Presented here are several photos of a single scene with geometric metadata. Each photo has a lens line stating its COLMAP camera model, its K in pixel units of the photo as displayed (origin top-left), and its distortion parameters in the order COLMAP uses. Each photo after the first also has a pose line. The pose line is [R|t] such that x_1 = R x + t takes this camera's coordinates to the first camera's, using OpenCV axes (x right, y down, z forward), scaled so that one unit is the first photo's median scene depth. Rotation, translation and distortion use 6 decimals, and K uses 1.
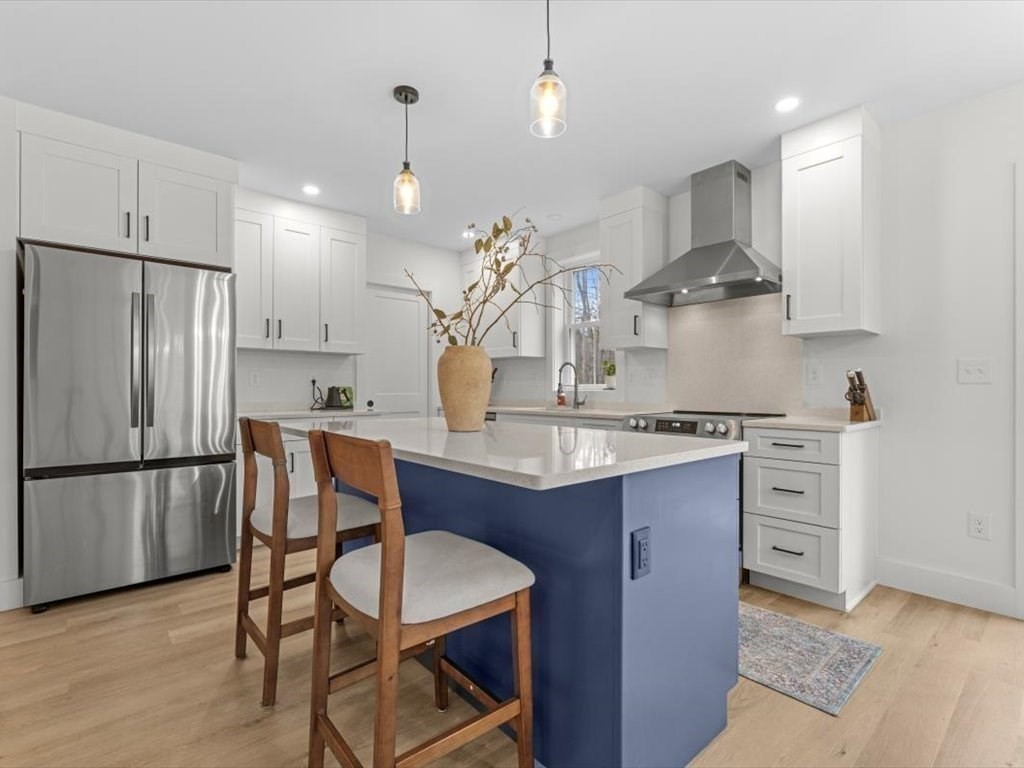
lens RADIAL K [[489.7, 0, 510.6], [0, 489.7, 389.8], [0, 0, 1]] dist [-0.004065, -0.000482]
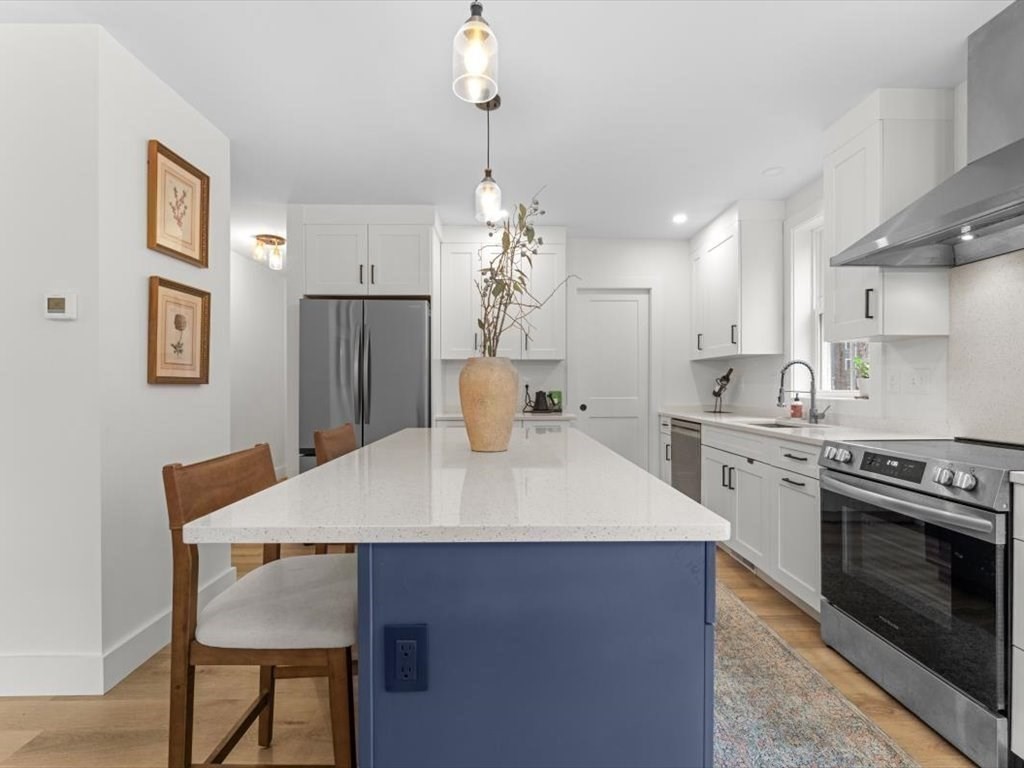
lens RADIAL K [[470.0, 0, 512.1], [0, 470.0, 387.5], [0, 0, 1]] dist [-0.001598, -0.000869]
pose [[0.768947, 0.002162, -0.639308, 0.262554], [-0.000588, 0.999996, 0.002675, -0.018665], [0.639312, -0.001681, 0.768946, 0.186517]]
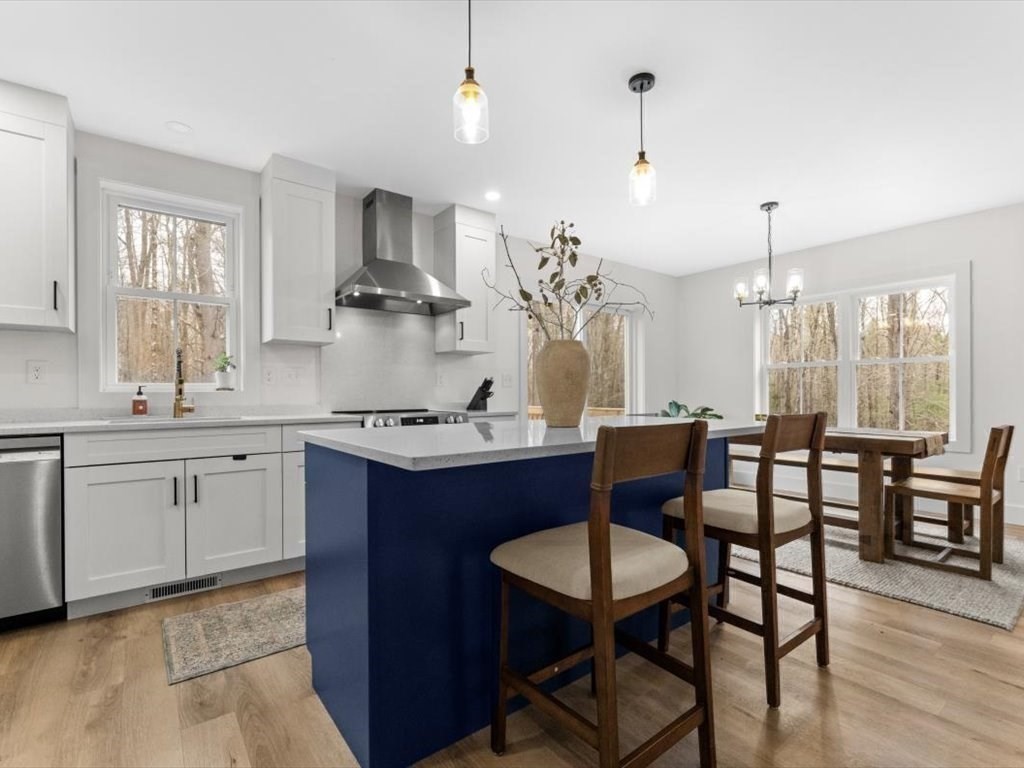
lens RADIAL K [[470.0, 0, 512.1], [0, 470.0, 387.5], [0, 0, 1]] dist [-0.001598, -0.000869]
pose [[0.063411, 0.009438, 0.997943, -0.542218], [0.003390, 0.999947, -0.009672, 0.004795], [-0.997982, 0.003997, 0.063376, 0.547747]]
